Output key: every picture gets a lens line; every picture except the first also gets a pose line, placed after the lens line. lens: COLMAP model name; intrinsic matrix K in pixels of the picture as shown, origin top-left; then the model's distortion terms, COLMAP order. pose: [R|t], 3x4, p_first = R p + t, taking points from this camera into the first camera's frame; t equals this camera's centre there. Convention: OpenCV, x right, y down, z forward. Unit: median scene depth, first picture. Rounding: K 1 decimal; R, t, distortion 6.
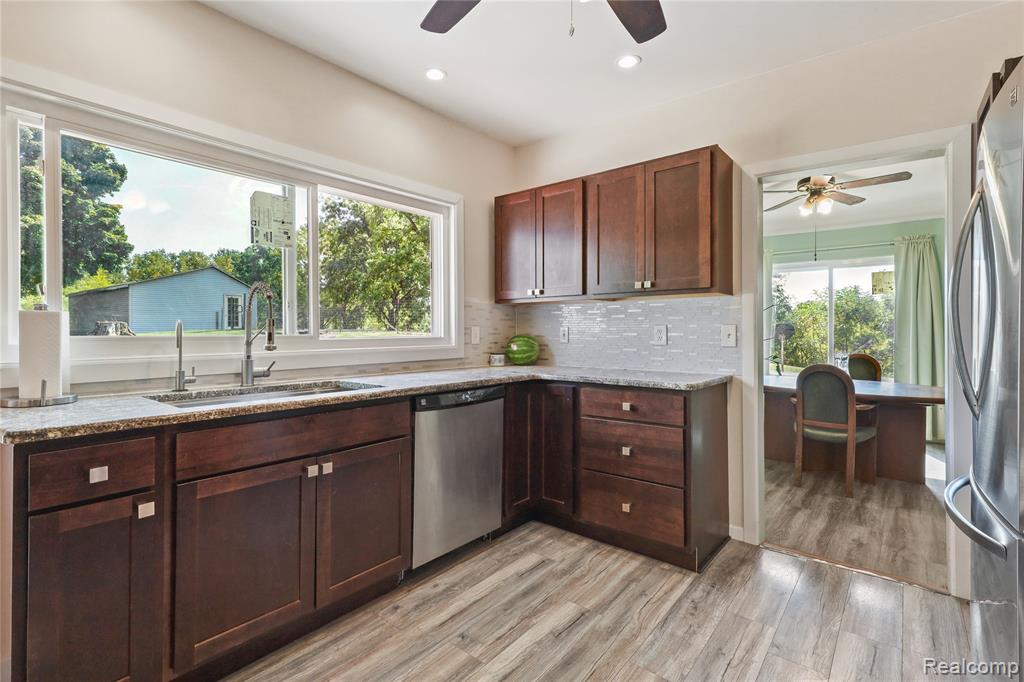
lens RADIAL K [[469.0, 0, 527.1], [0, 469.0, 335.3], [0, 0, 1]] dist [0.007276, -0.004081]
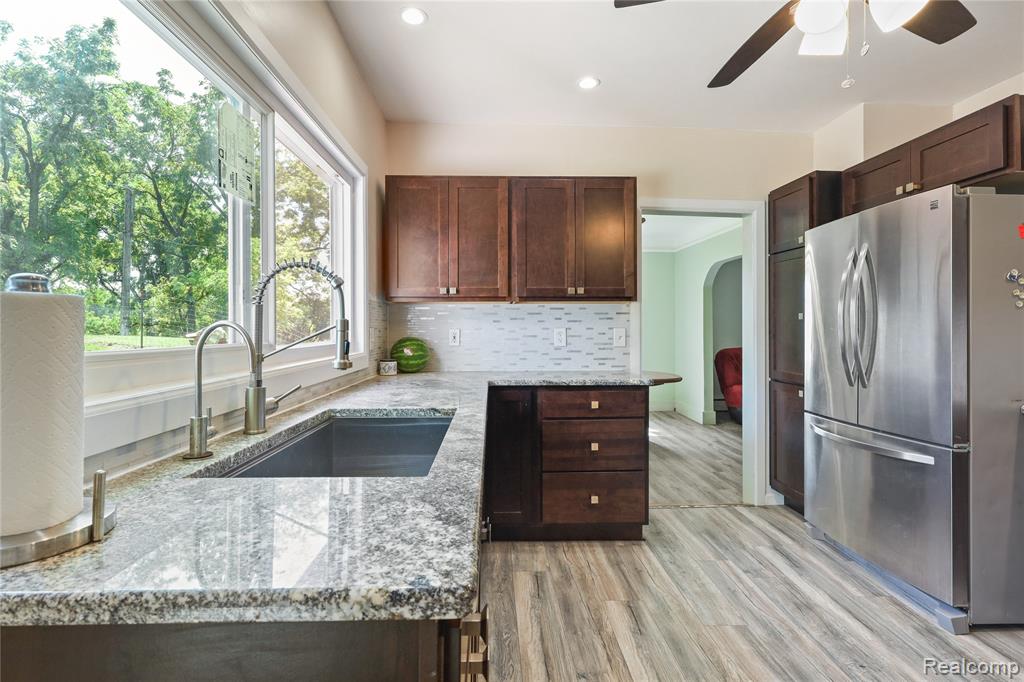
lens RADIAL K [[469.0, 0, 504.1], [0, 469.0, 335.1], [0, 0, 1]] dist [0.007276, -0.004081]
pose [[0.772210, -0.006714, 0.635332, -0.606953], [0.004932, 0.999977, 0.004573, -0.013090], [-0.635348, -0.000398, 0.772226, 0.296154]]
